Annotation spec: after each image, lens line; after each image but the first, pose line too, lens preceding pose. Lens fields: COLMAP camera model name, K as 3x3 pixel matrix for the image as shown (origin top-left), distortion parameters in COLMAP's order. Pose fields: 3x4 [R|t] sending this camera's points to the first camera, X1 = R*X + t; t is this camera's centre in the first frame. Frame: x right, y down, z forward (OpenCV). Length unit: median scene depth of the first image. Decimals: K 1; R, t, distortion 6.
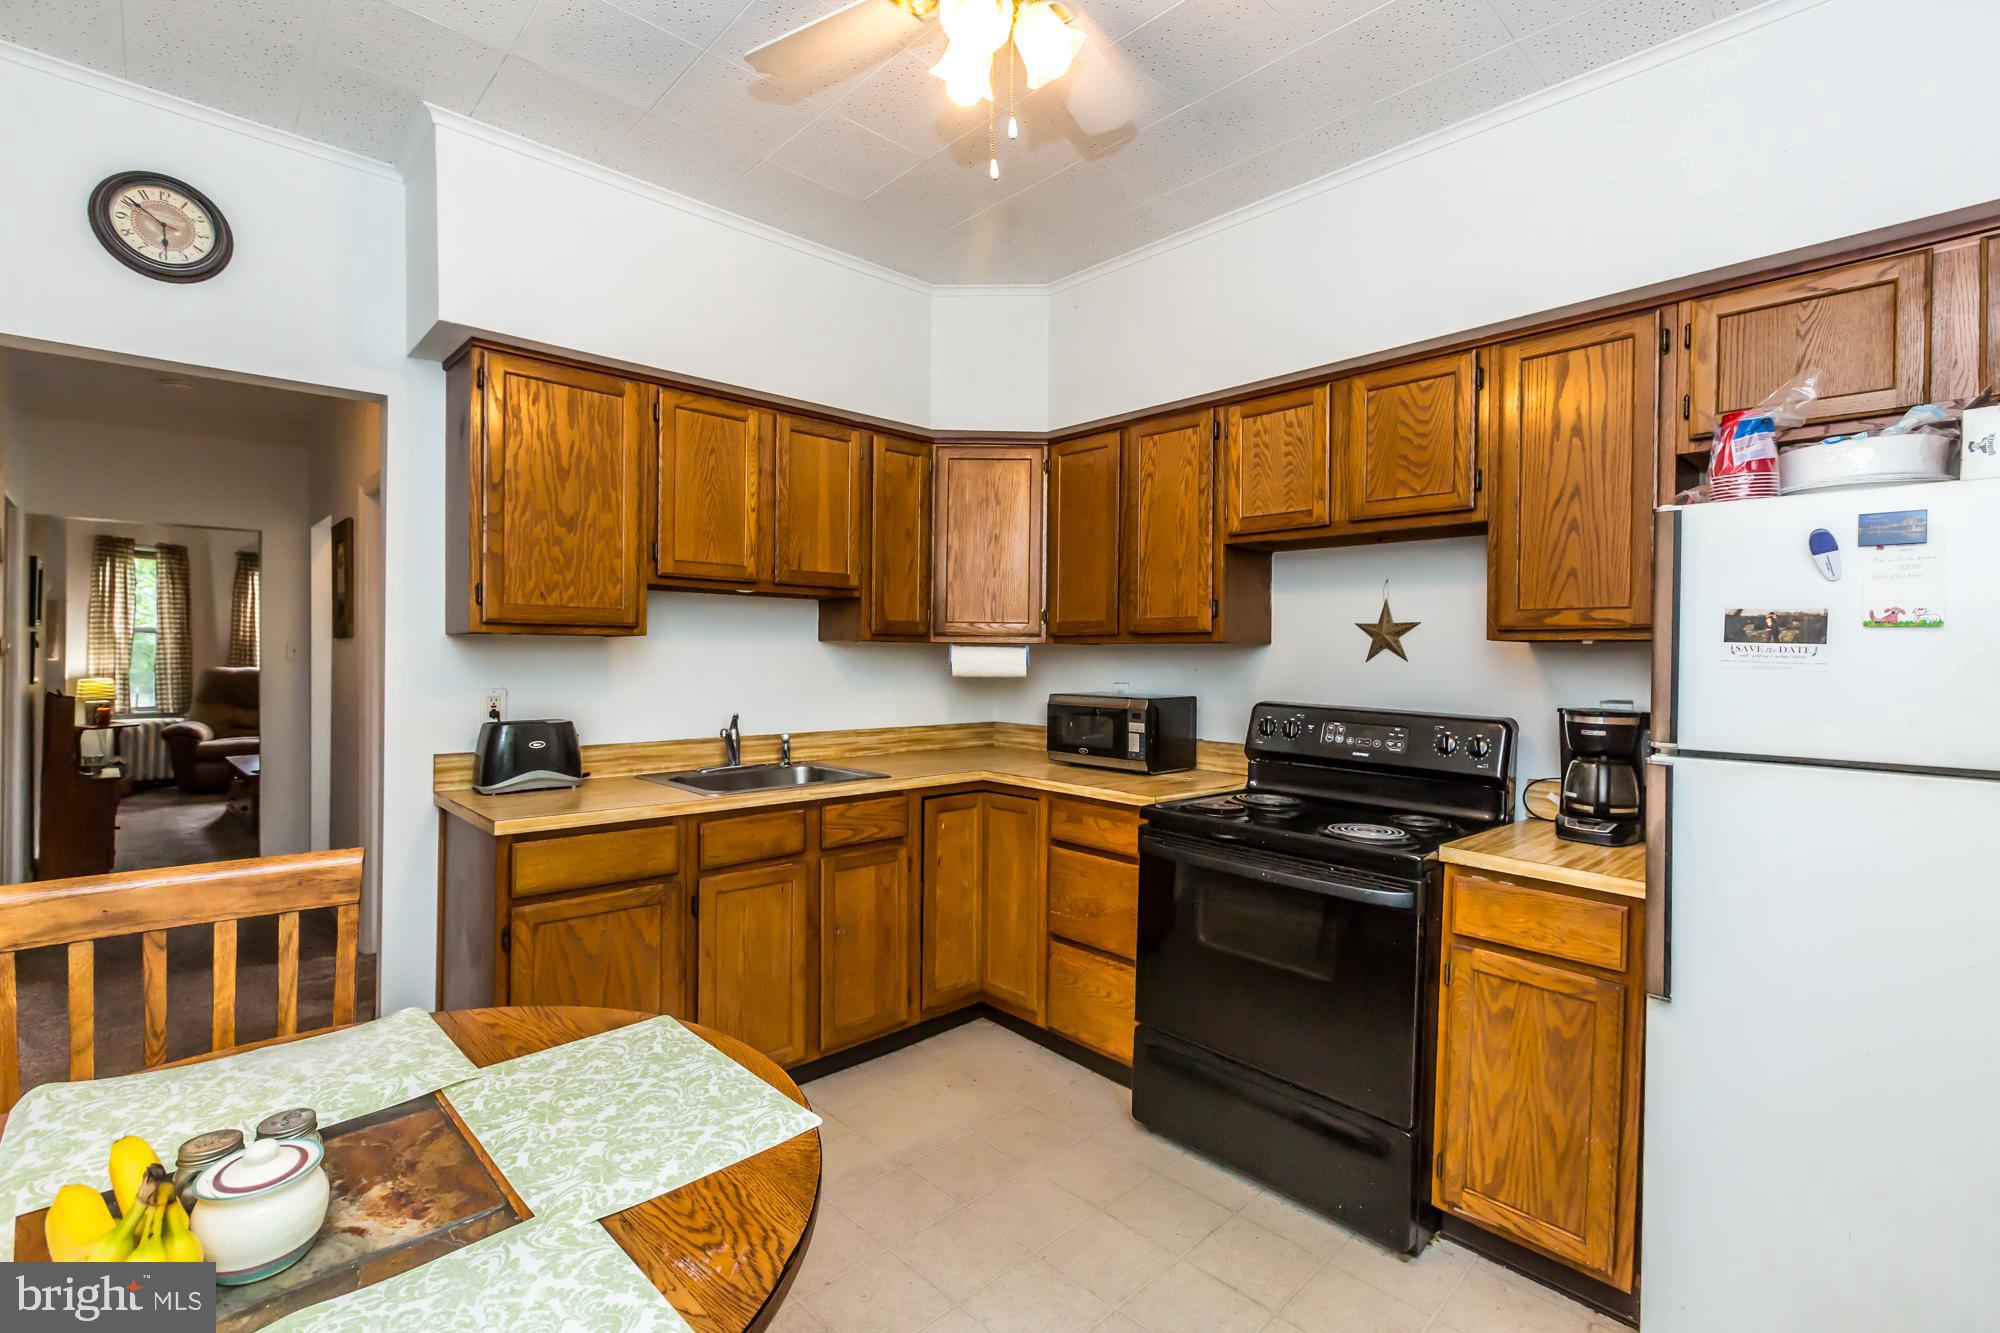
lens RADIAL K [[907.6, 0, 1007.6], [0, 907.6, 659.6], [0, 0, 1]] dist [0.001126, 0.000520]
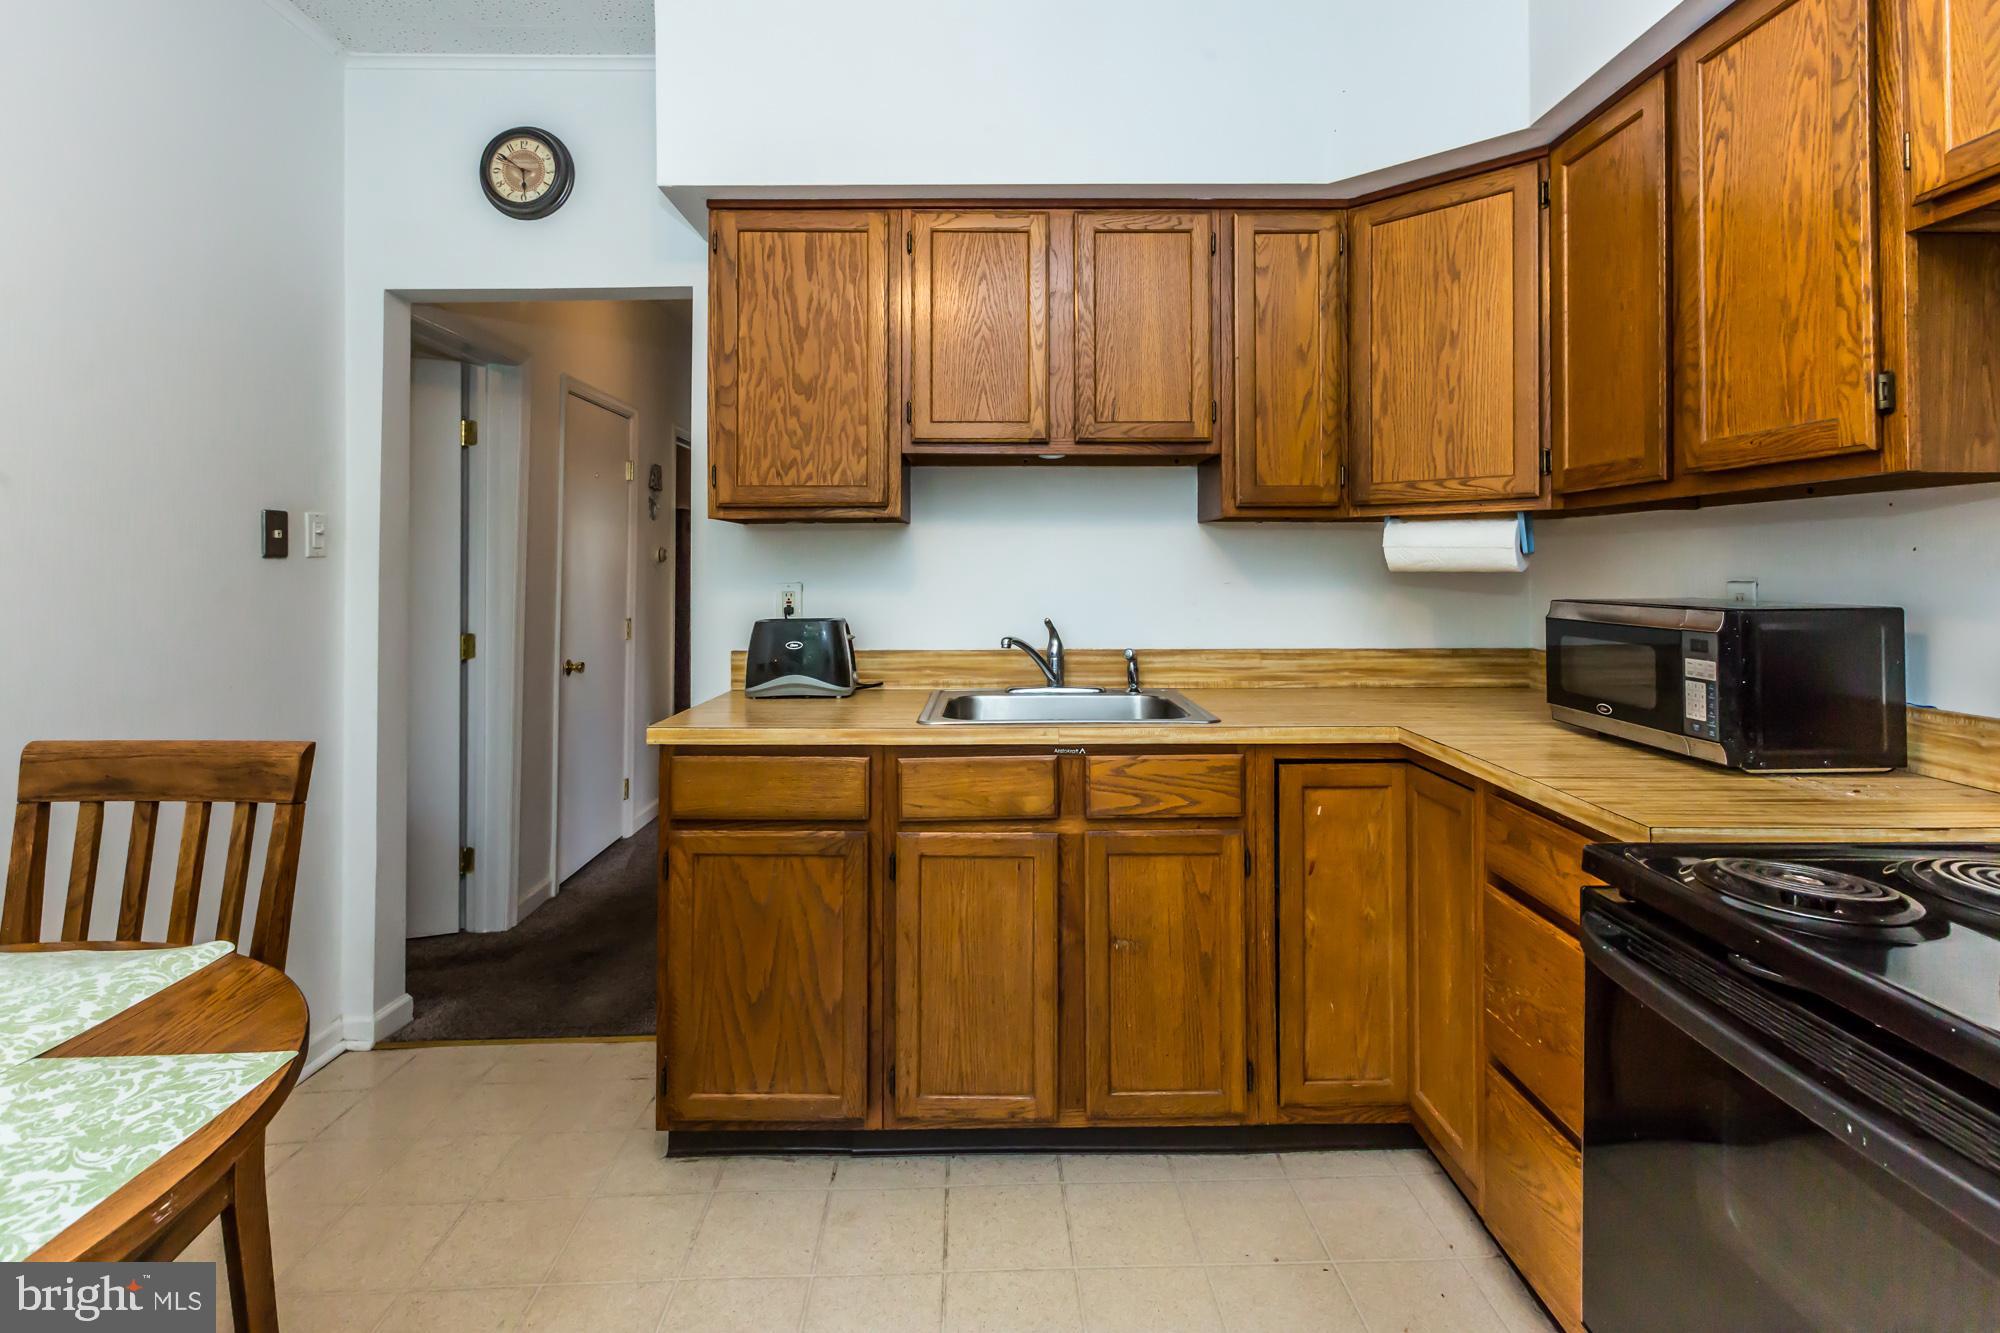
lens RADIAL K [[943.8, 0, 998.9], [0, 943.8, 555.1], [0, 0, 1]] dist [0.002206, 0.000122]
pose [[0.732384, -0.020913, -0.680571, 0.230128], [0.006627, 0.999700, -0.023588, 0.026204], [0.680860, 0.012765, 0.732302, 0.420671]]
